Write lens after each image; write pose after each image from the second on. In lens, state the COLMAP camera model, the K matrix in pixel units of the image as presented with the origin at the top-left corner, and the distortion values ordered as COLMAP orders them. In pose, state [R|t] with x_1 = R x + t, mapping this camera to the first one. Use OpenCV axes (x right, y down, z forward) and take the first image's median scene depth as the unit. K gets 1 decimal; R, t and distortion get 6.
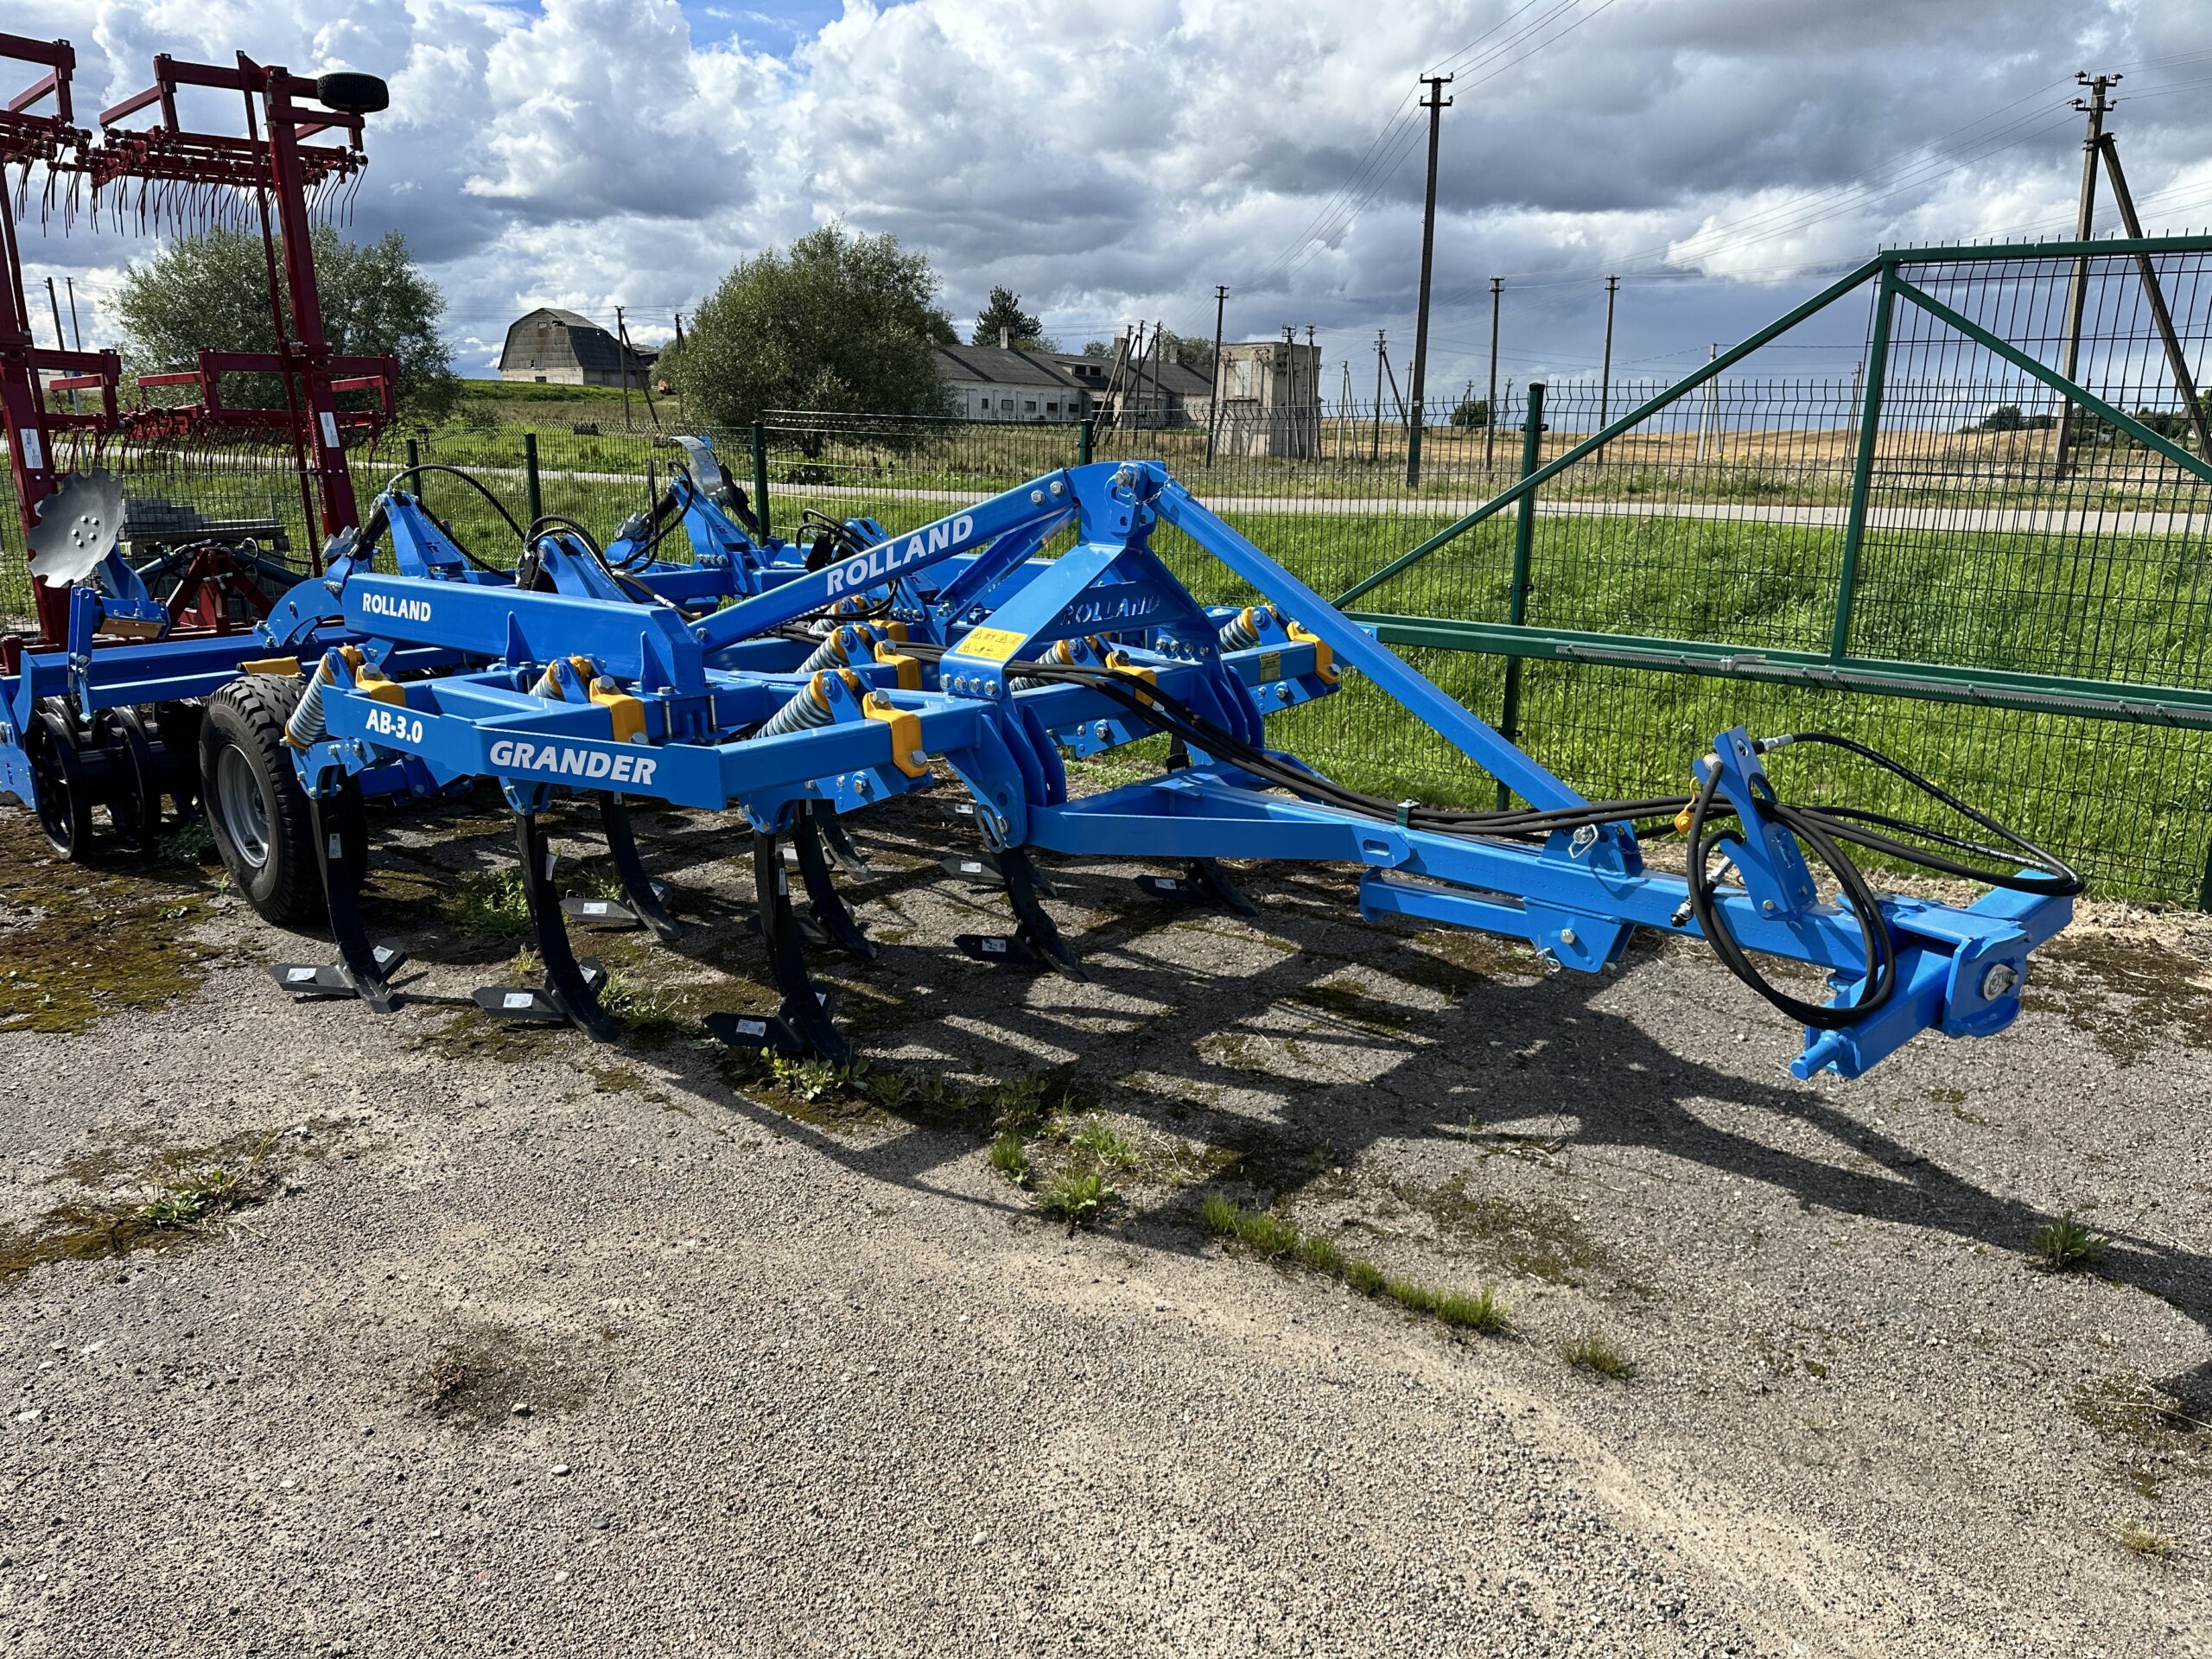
lens RADIAL K [[1513.2, 0, 1106.0], [0, 1513.2, 829.5], [0, 0, 1]] dist [0.166449, -0.309646]
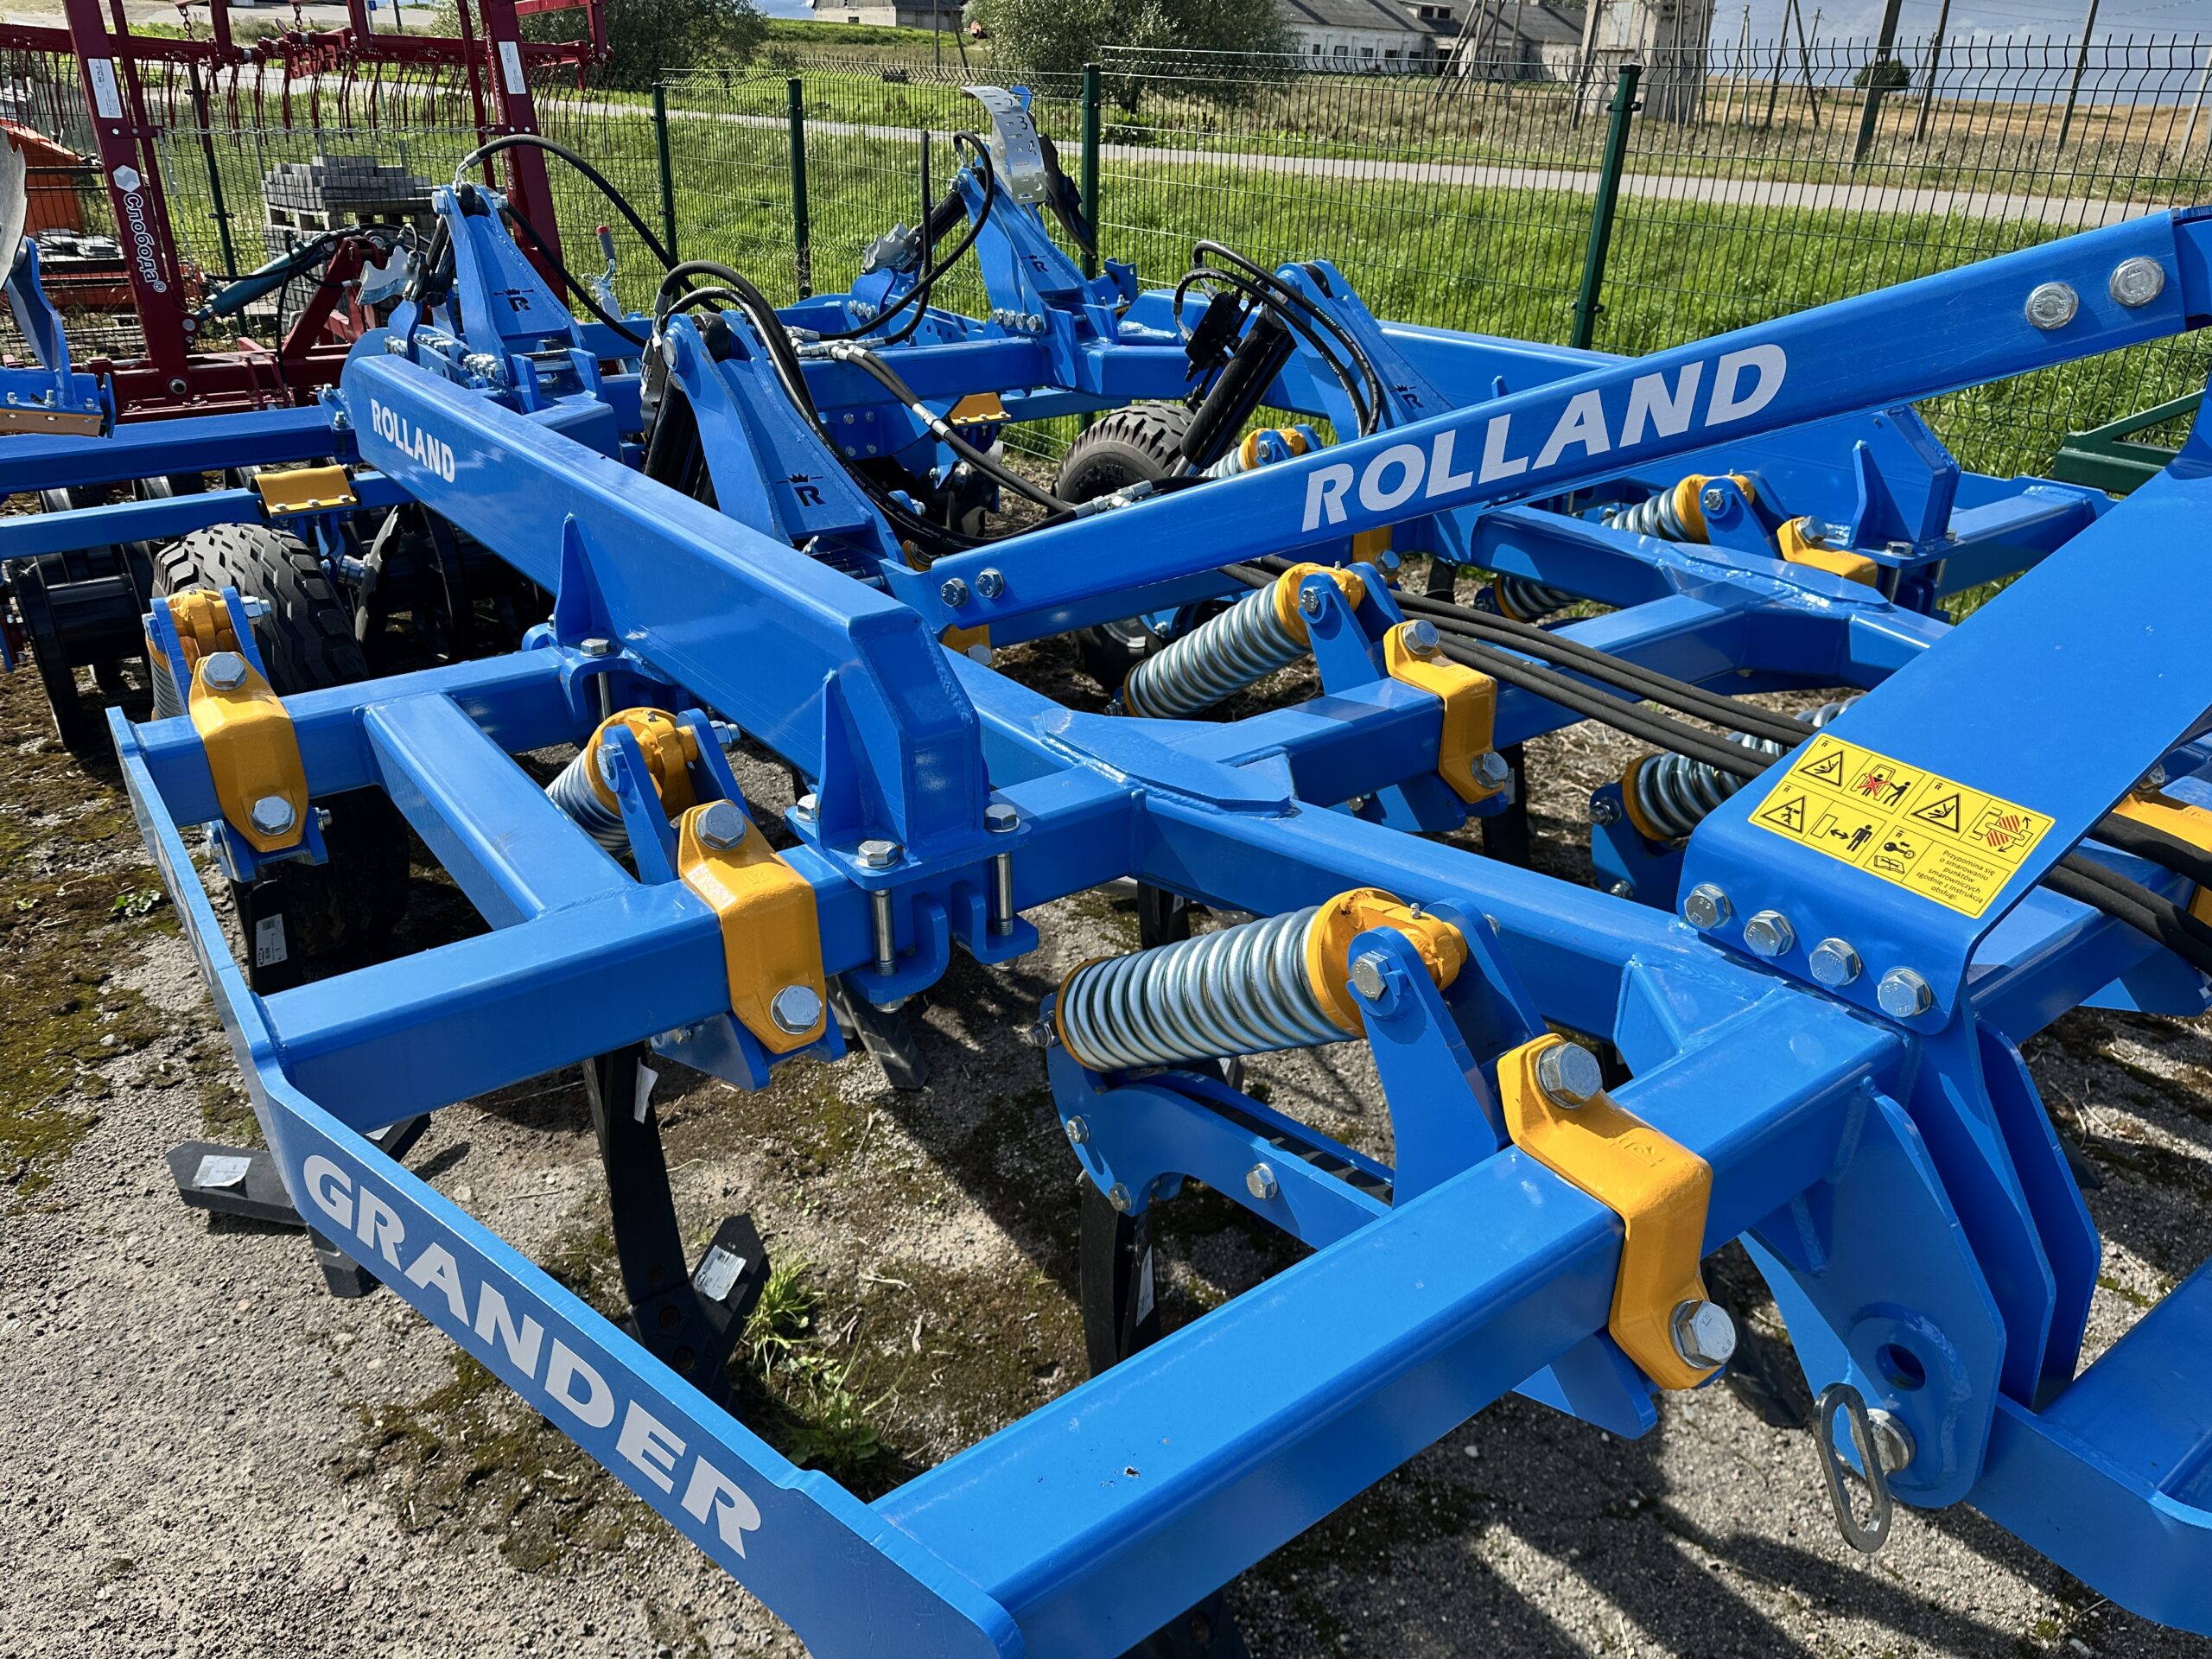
lens RADIAL K [[1559.5, 0, 1106.0], [0, 1559.5, 829.5], [0, 0, 1]] dist [0.131980, -0.220382]
pose [[0.980745, 0.098335, -0.168729, -0.141577], [-0.065583, 0.979644, 0.189730, -0.136499], [0.183951, -0.175011, 0.967230, 0.534148]]
